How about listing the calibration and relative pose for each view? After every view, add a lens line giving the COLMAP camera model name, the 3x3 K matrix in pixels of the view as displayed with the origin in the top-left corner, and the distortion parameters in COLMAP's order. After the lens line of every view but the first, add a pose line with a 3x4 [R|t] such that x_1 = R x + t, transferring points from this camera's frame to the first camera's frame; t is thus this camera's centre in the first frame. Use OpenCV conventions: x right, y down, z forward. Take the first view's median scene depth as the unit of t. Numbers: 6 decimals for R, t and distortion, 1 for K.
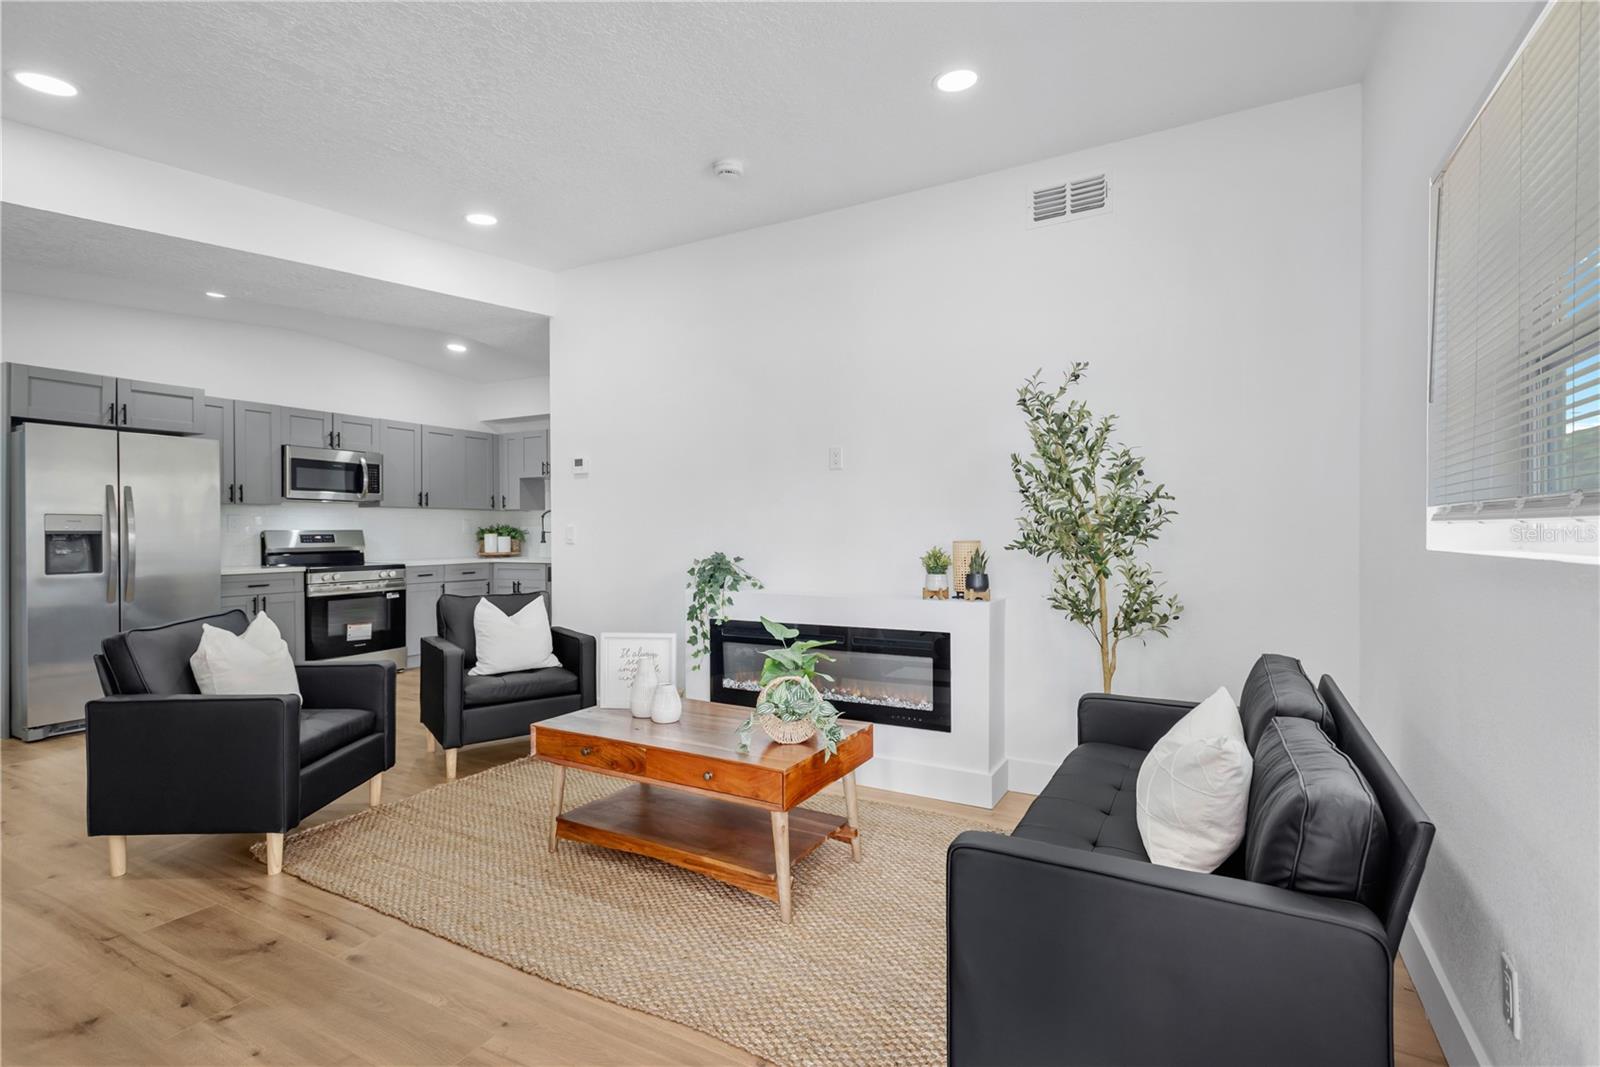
lens RADIAL K [[748.6, 0, 805.8], [0, 748.6, 534.0], [0, 0, 1]] dist [0.016236, -0.001404]
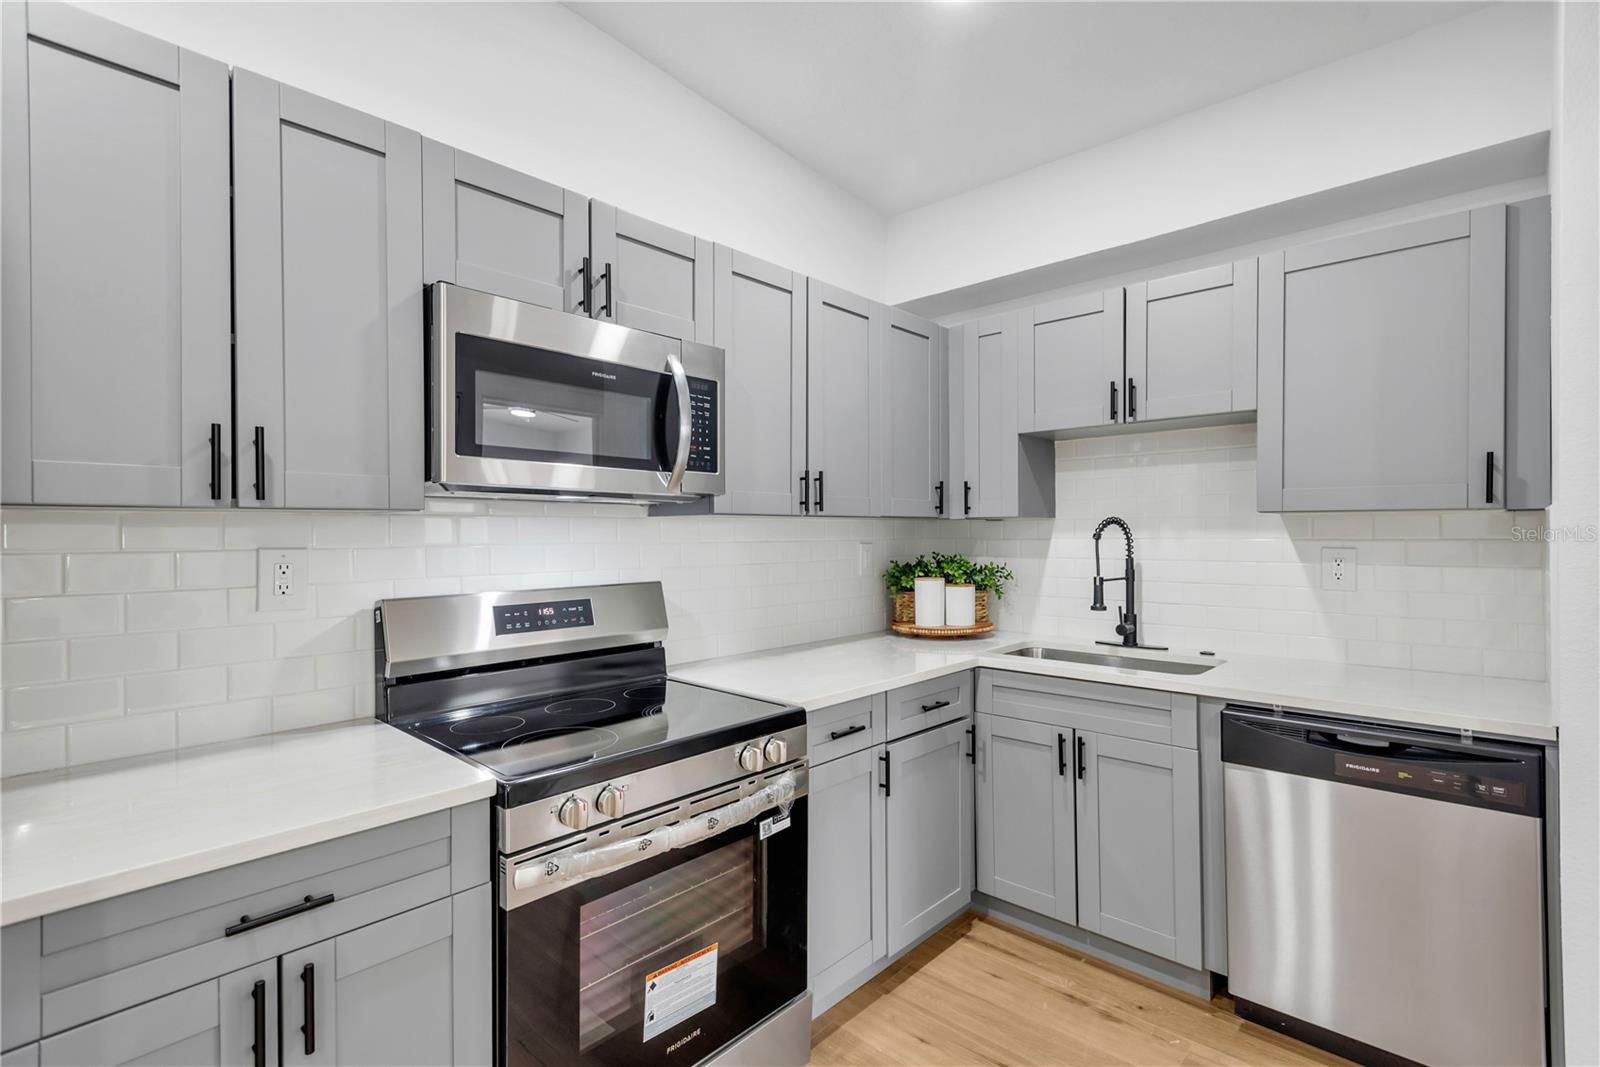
lens RADIAL K [[748.6, 0, 805.8], [0, 748.6, 534.0], [0, 0, 1]] dist [0.016236, -0.001404]
pose [[0.969030, -0.000593, -0.246944, -0.462591], [0.000020, 0.999997, -0.002324, -0.027719], [0.246944, 0.002247, 0.969027, 0.719073]]
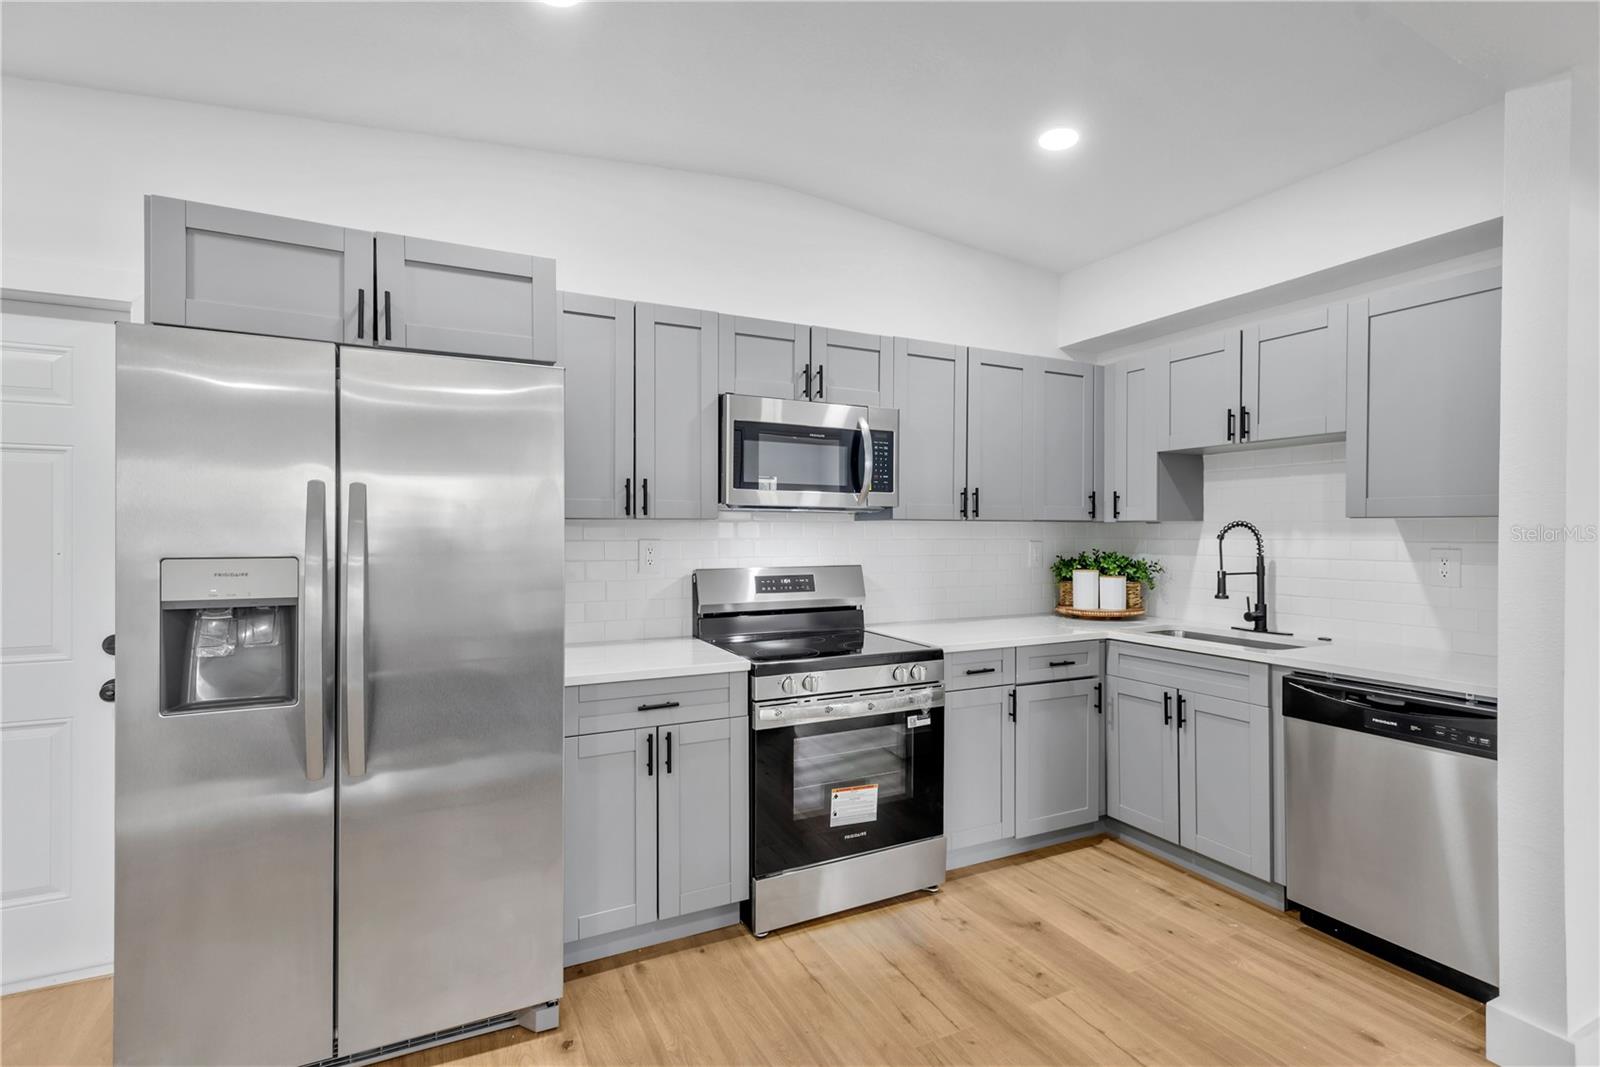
lens RADIAL K [[748.6, 0, 805.8], [0, 748.6, 534.0], [0, 0, 1]] dist [0.016236, -0.001404]
pose [[0.822078, 0.006051, -0.569343, -0.349398], [-0.006780, 0.999977, 0.000838, -0.027973], [0.569335, 0.003171, 0.822099, 0.592109]]
